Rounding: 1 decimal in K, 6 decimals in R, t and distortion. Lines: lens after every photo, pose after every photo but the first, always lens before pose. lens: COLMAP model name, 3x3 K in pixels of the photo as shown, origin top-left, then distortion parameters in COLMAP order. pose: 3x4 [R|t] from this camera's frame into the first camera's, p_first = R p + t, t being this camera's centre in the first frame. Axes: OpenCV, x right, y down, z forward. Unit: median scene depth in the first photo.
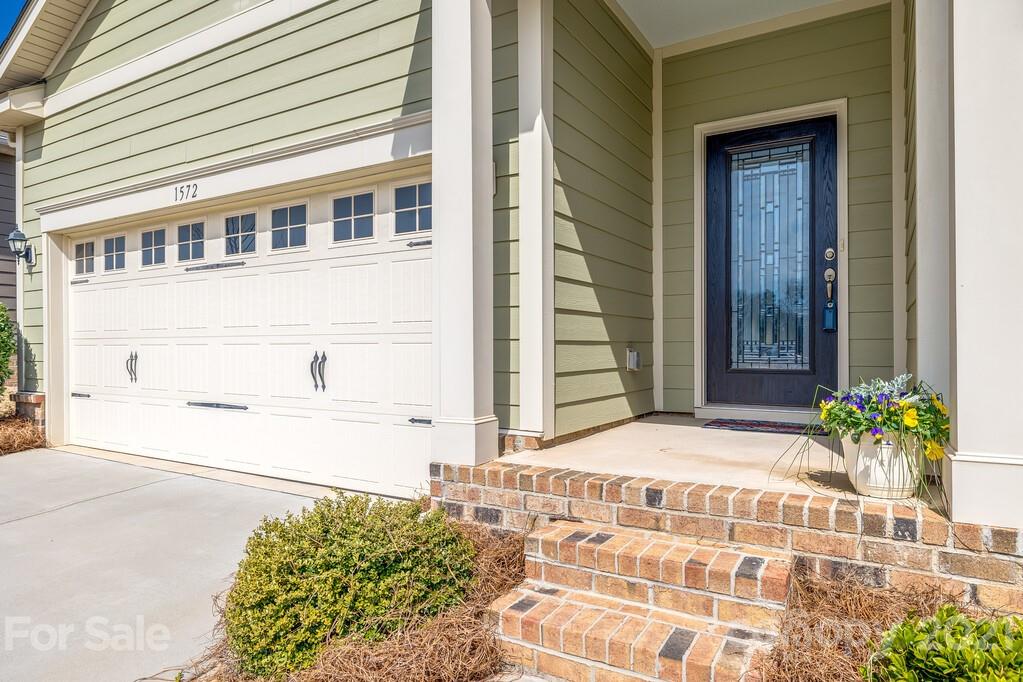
lens RADIAL K [[627.3, 0, 508.6], [0, 627.3, 340.7], [0, 0, 1]] dist [0.006607, -0.003420]
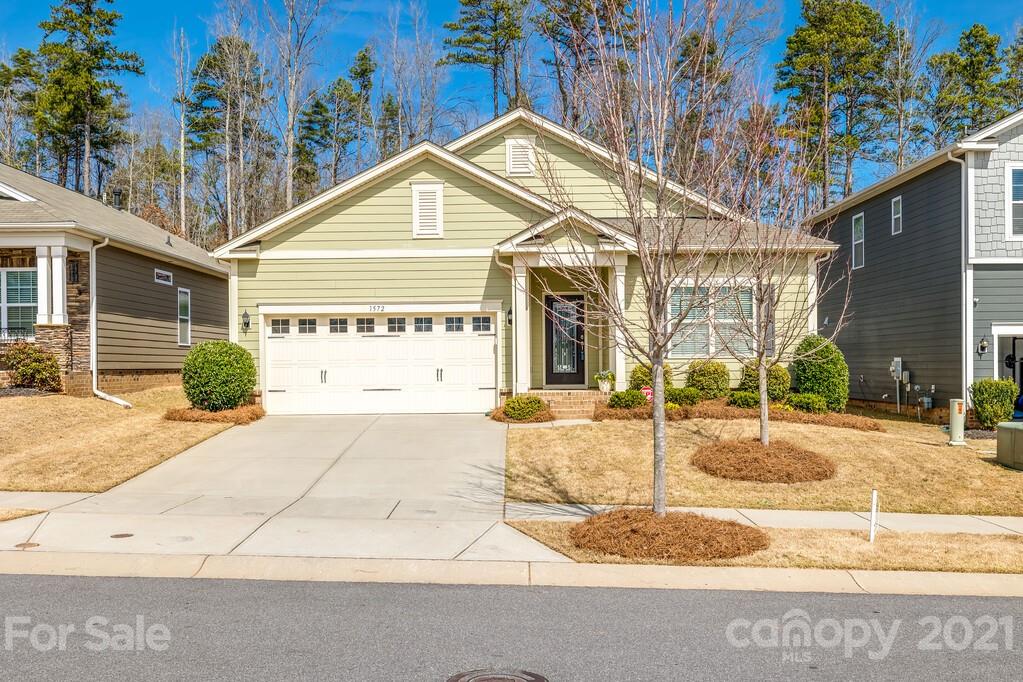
lens RADIAL K [[971.2, 0, 504.6], [0, 971.2, 346.0], [0, 0, 1]] dist [-0.004867, 0.000000]
pose [[0.868146, 0.006872, 0.496262, -2.219287], [0.004234, 0.999765, -0.021252, 0.010545], [-0.496291, 0.020551, 0.867913, -3.005973]]
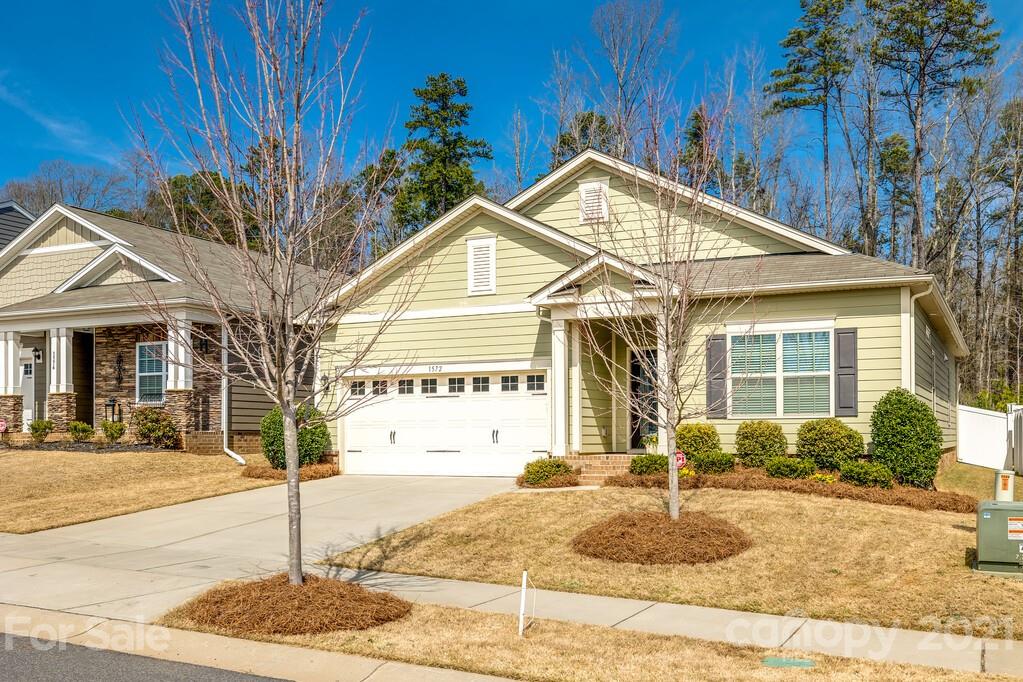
lens RADIAL K [[971.2, 0, 504.5], [0, 971.2, 409.2], [0, 0, 1]] dist [-0.004867, 0.000000]
pose [[0.996036, 0.003017, 0.088900, -0.627086], [-0.000705, 0.999661, -0.026026, 0.038474], [-0.088949, 0.025861, 0.995700, -3.253321]]
